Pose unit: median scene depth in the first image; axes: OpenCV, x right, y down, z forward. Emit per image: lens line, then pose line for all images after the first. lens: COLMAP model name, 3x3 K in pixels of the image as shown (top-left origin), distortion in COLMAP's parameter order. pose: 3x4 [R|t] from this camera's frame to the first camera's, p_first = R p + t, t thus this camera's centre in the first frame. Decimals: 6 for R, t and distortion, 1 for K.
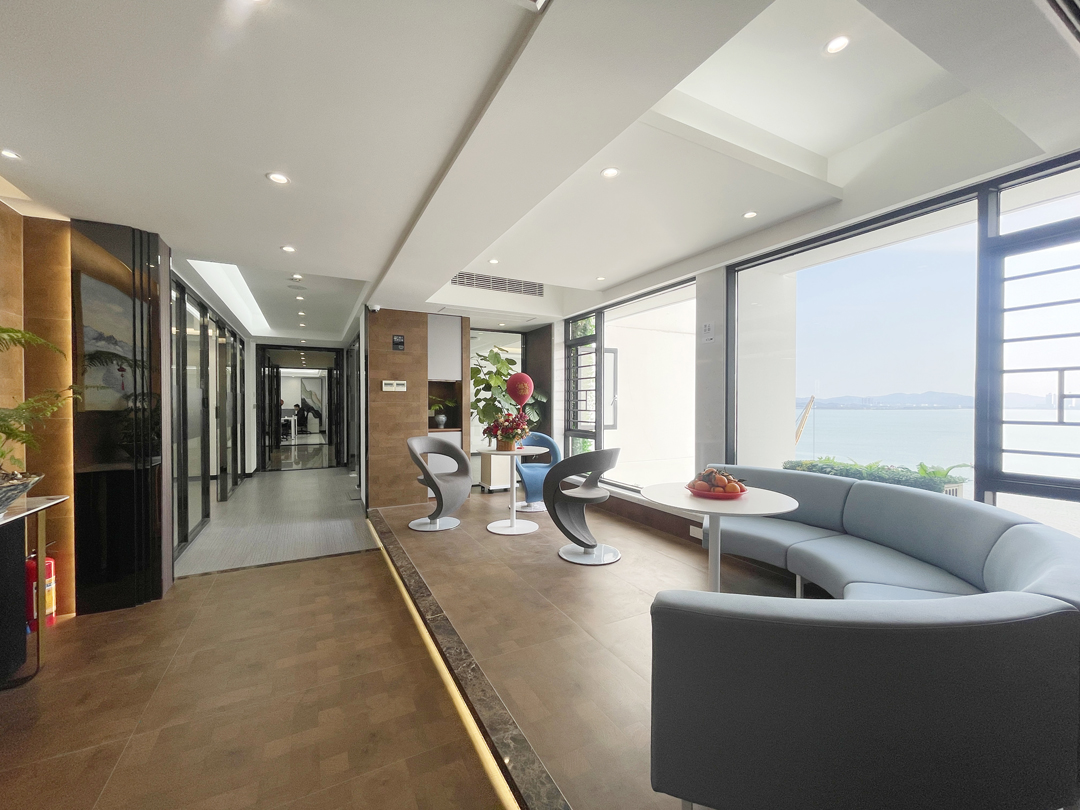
lens RADIAL K [[435.2, 0, 538.1], [0, 435.2, 409.1], [0, 0, 1]] dist [-0.001156, 0.000021]
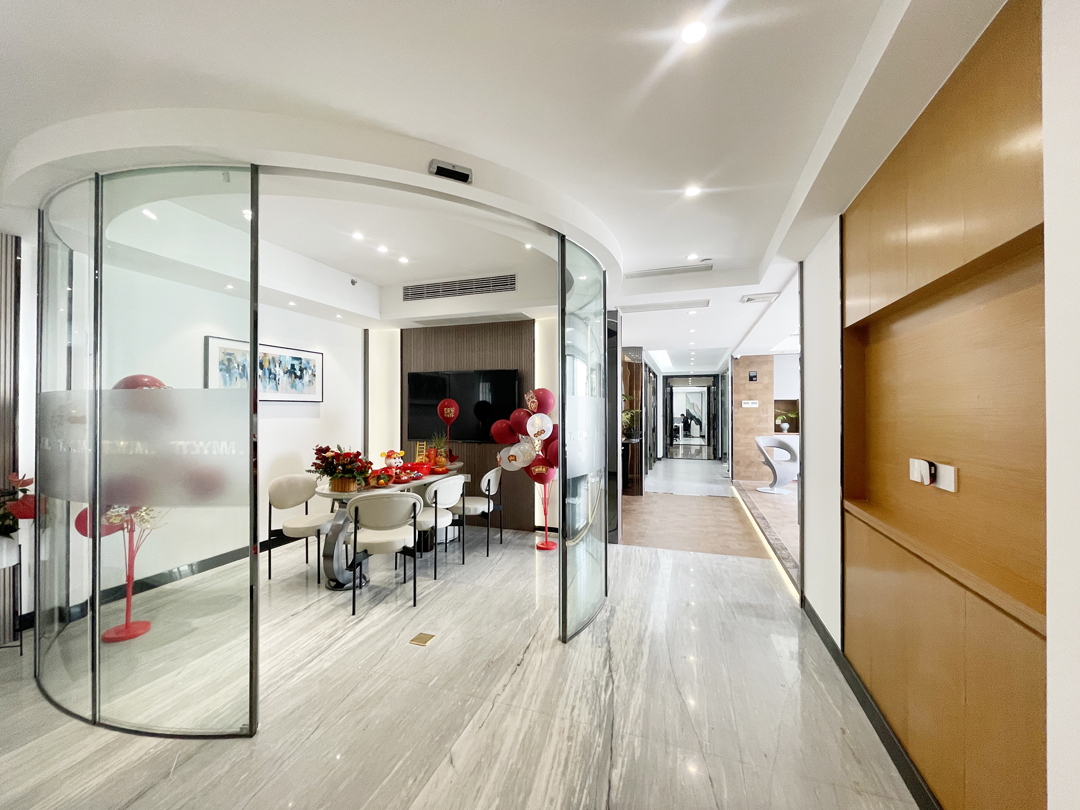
lens RADIAL K [[435.2, 0, 539.0], [0, 435.2, 410.4], [0, 0, 1]] dist [-0.001156, 0.000021]
pose [[0.685555, -0.003514, -0.728012, 0.176651], [-0.008286, 0.999886, -0.012629, -0.002784], [0.727973, 0.014690, 0.685448, -0.382182]]
